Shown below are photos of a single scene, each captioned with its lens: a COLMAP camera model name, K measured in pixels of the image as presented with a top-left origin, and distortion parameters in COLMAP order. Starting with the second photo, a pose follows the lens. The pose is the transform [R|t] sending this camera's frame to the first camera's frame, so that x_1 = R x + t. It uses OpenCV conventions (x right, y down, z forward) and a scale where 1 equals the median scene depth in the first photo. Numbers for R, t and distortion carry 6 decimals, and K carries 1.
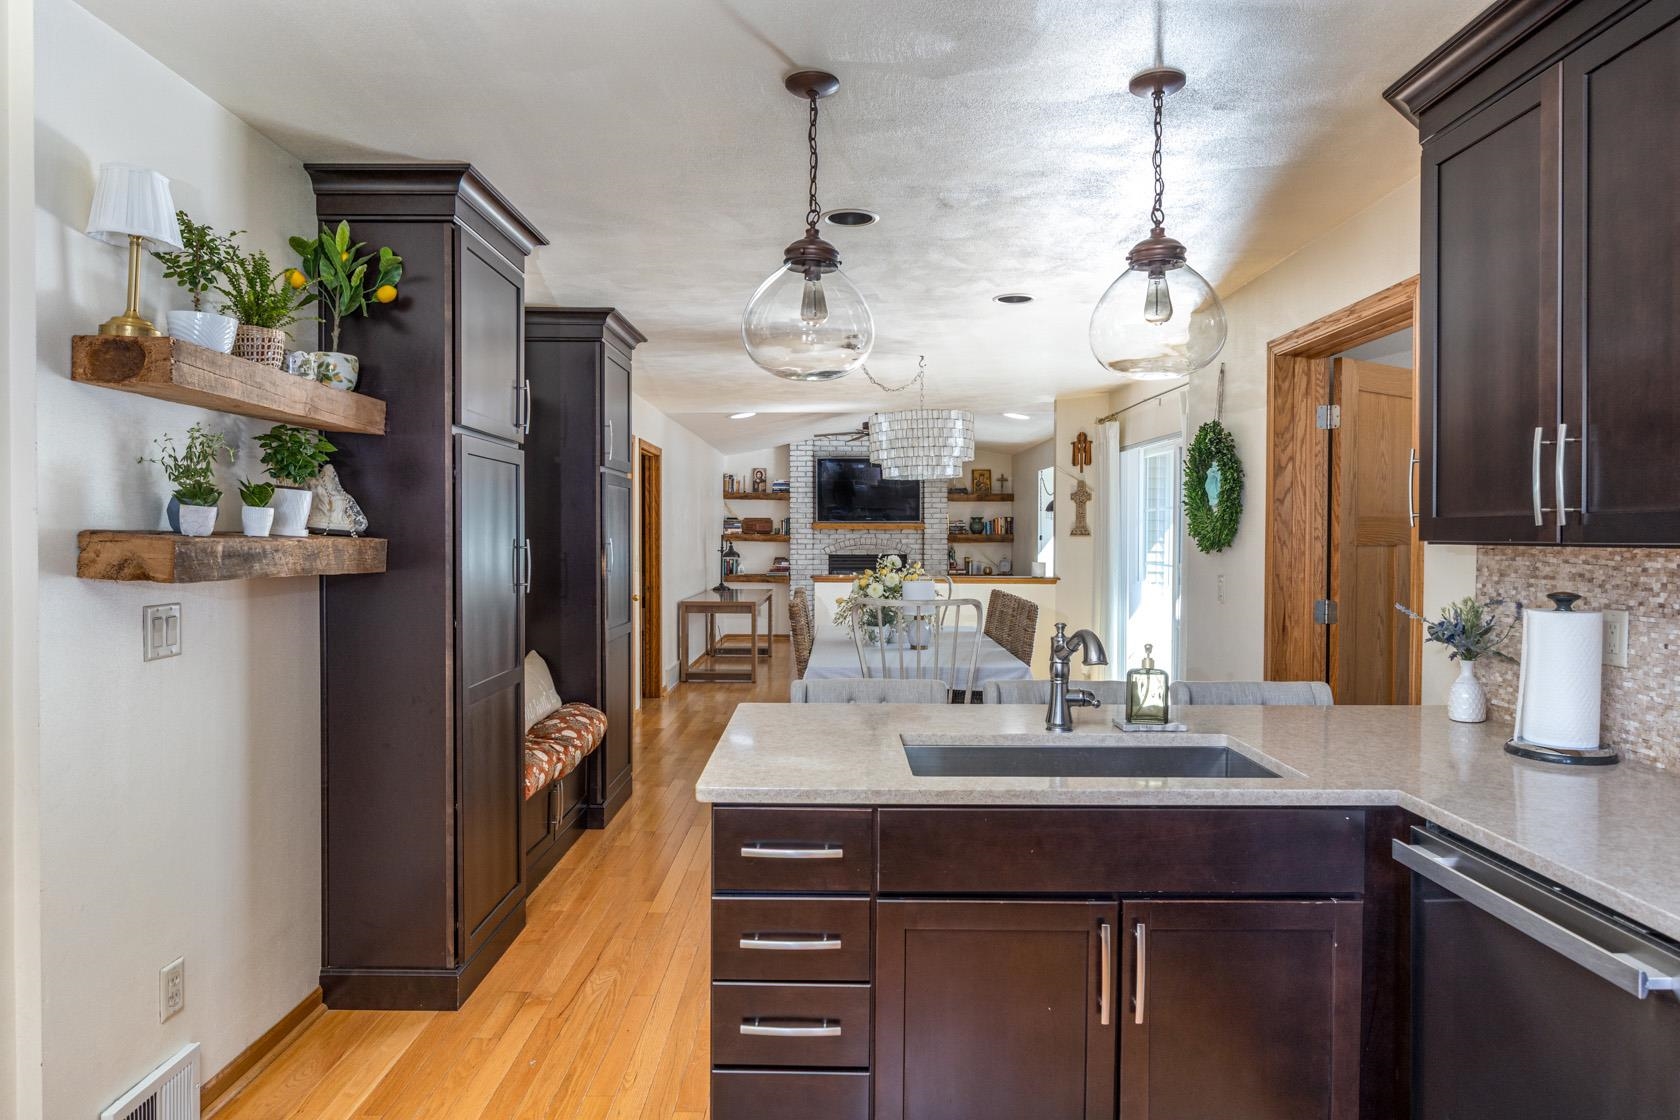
lens RADIAL K [[1032.4, 0, 848.1], [0, 1032.4, 549.2], [0, 0, 1]] dist [0.003955, 0.000624]
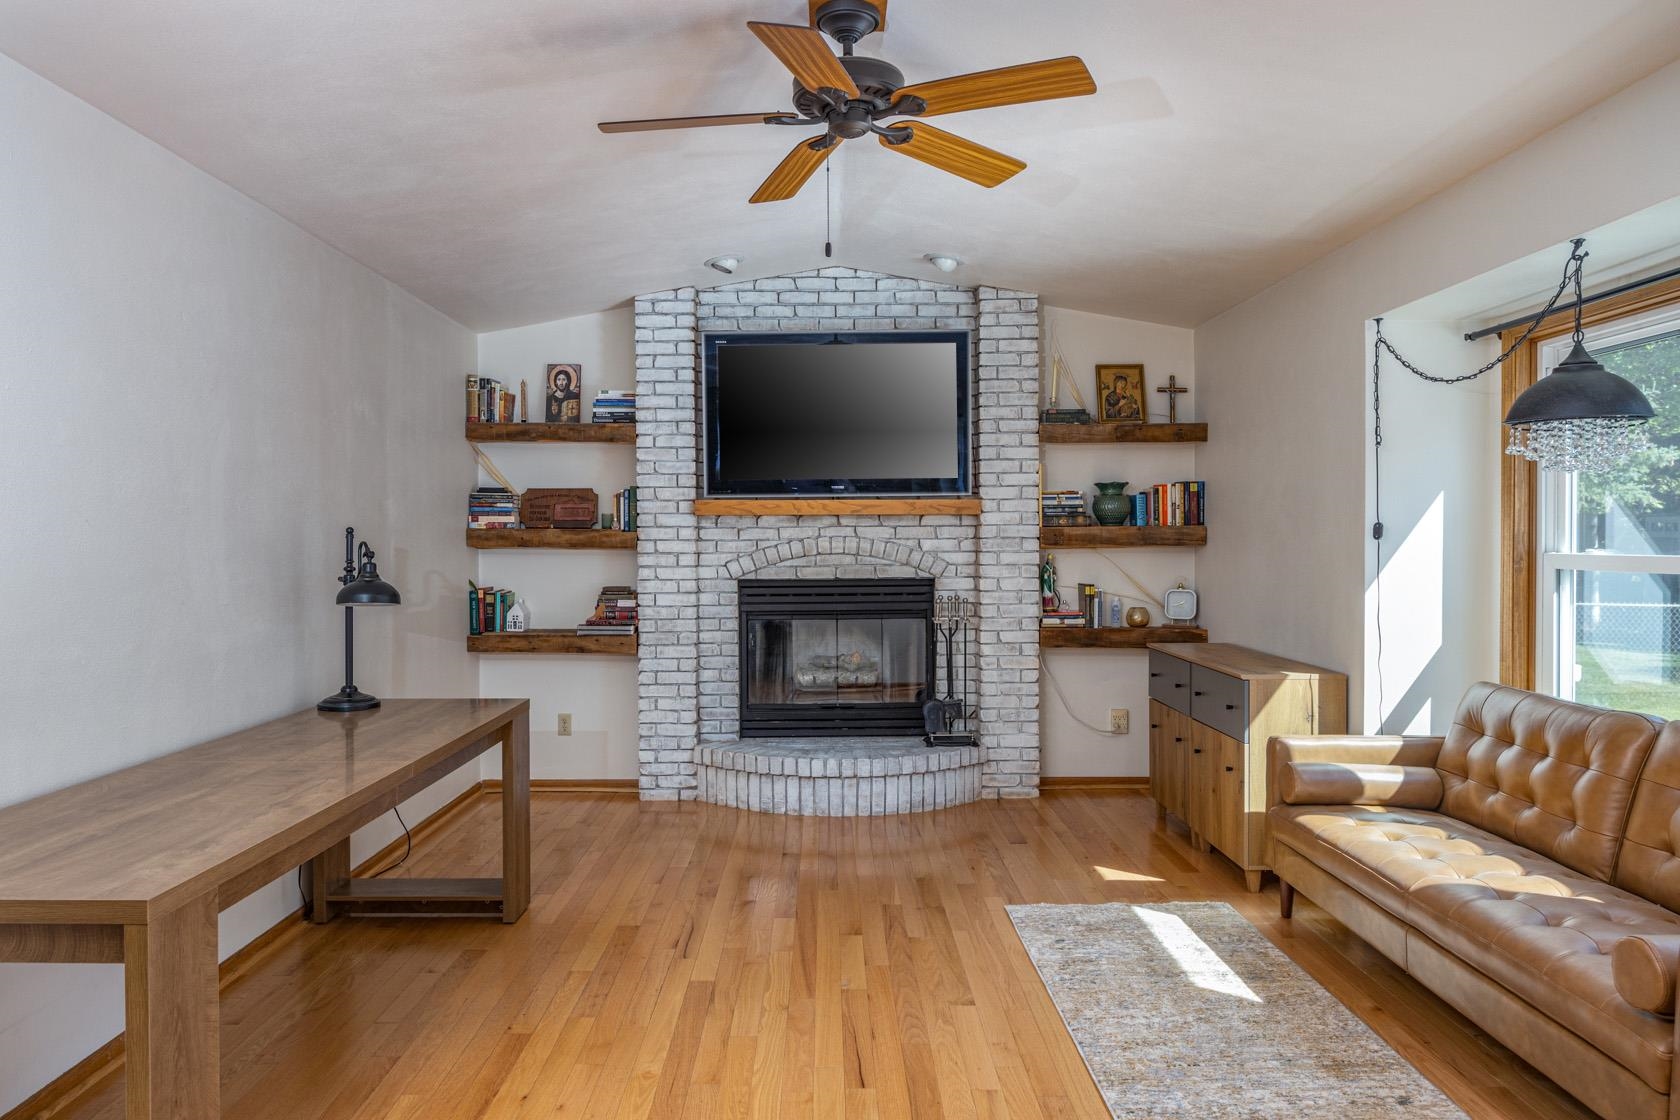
lens RADIAL K [[1091.7, 0, 837.6], [0, 1091.7, 555.8], [0, 0, 1]] dist [0.006775, 0.002492]
pose [[0.999974, -0.006161, -0.003701, 0.020987], [0.006157, 0.999980, -0.001100, -0.003240], [0.003707, 0.001077, 0.999993, 0.581819]]
